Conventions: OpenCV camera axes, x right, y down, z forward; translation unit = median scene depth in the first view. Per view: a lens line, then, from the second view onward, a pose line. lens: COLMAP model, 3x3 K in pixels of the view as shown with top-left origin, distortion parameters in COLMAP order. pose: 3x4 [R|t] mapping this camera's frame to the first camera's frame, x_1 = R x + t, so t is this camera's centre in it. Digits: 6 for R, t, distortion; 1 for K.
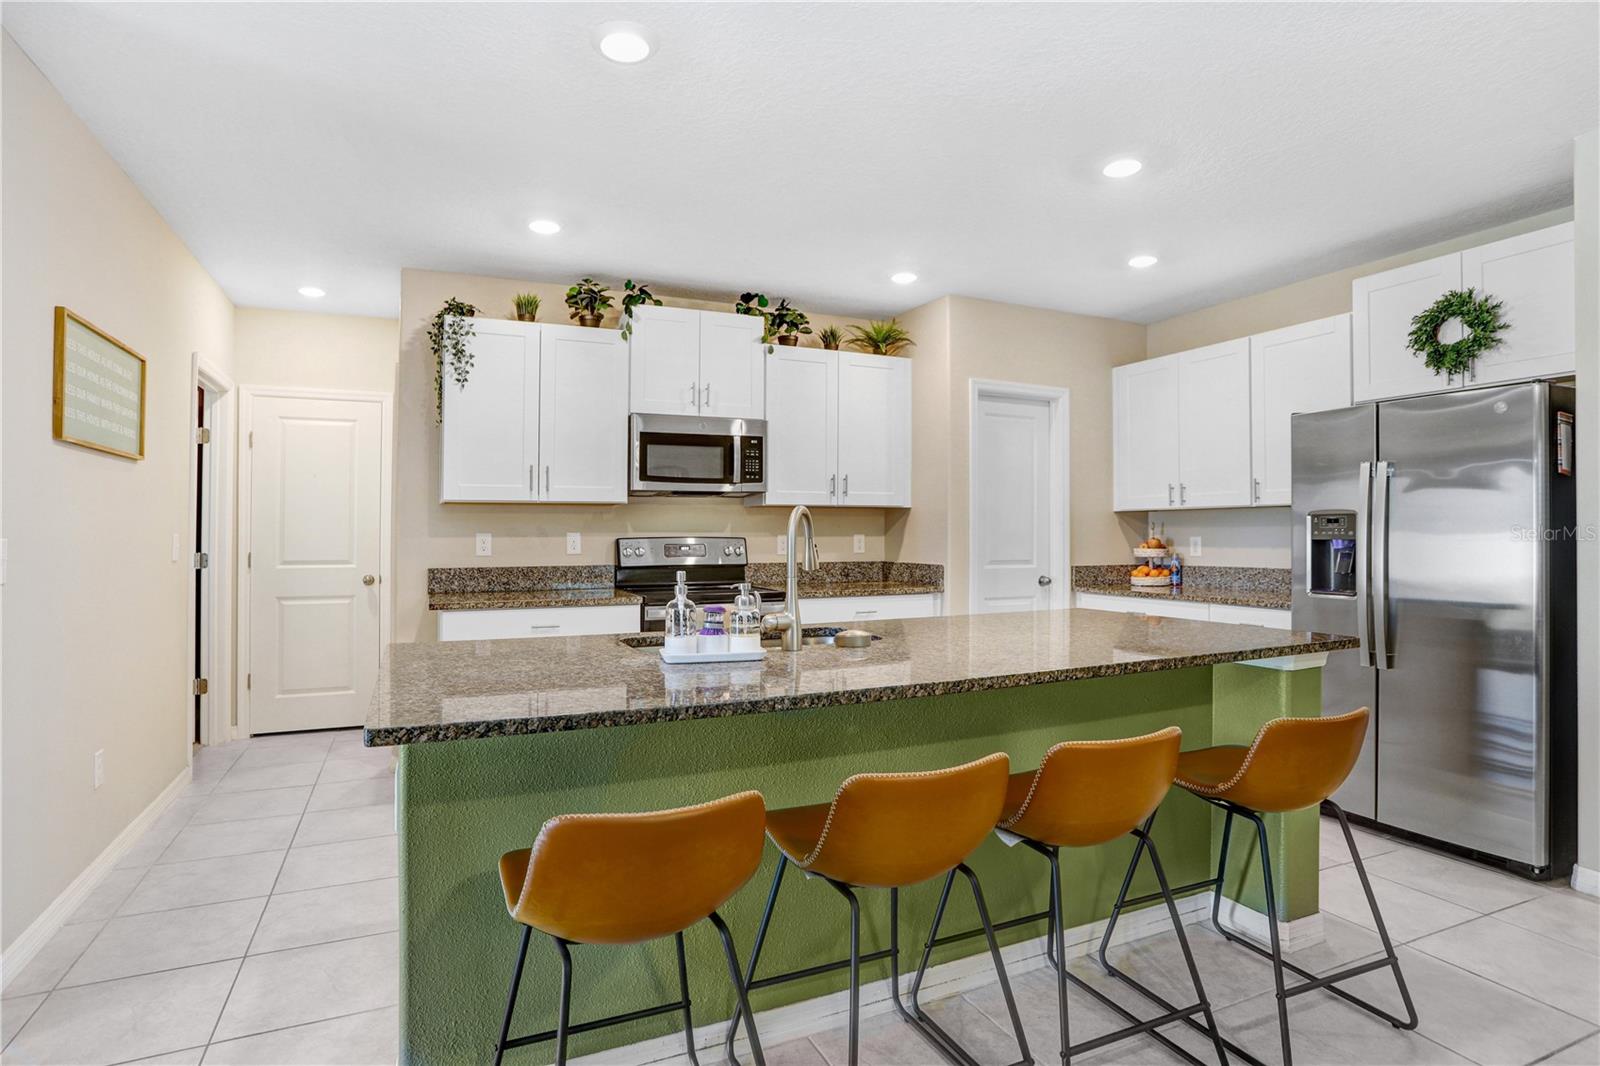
lens RADIAL K [[854.2, 0, 802.8], [0, 854.2, 529.4], [0, 0, 1]] dist [0.001963, 0.000376]
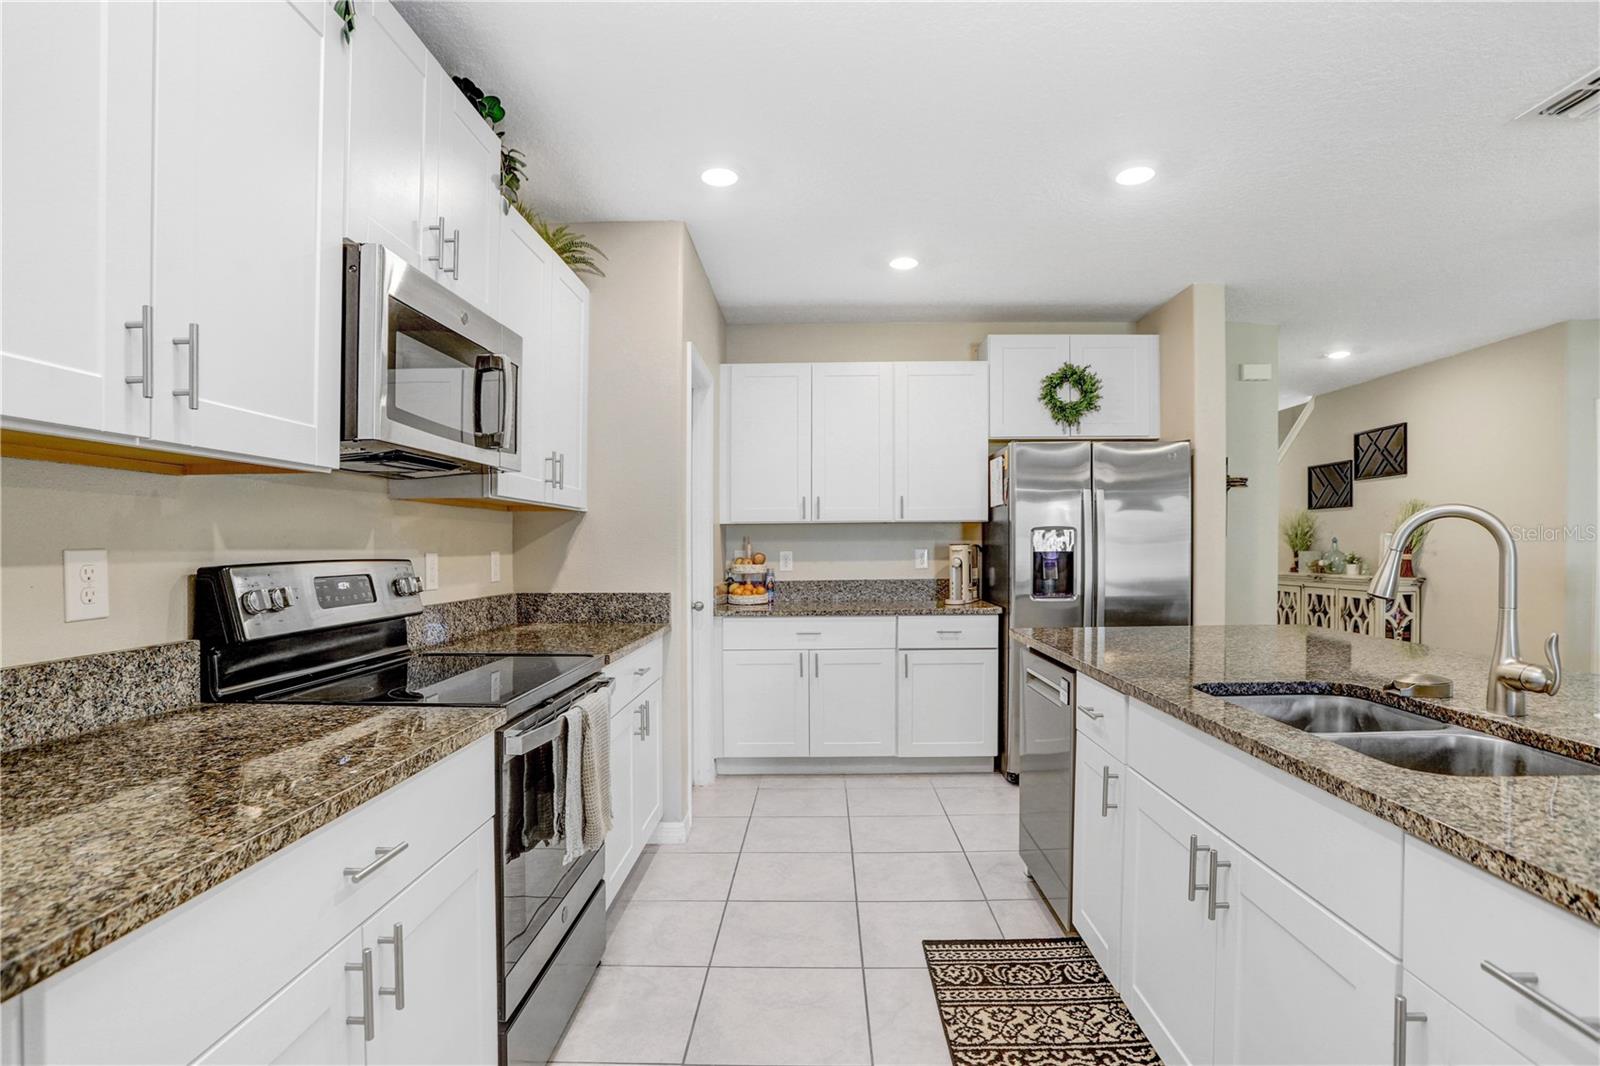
lens RADIAL K [[822.0, 0, 800.8], [0, 822.0, 537.4], [0, 0, 1]] dist [-0.003836, -0.000278]
pose [[0.433227, 0.008238, 0.901247, -0.428021], [0.001899, 0.999948, -0.010053, 0.002236], [-0.901283, 0.006067, 0.433189, 0.626188]]
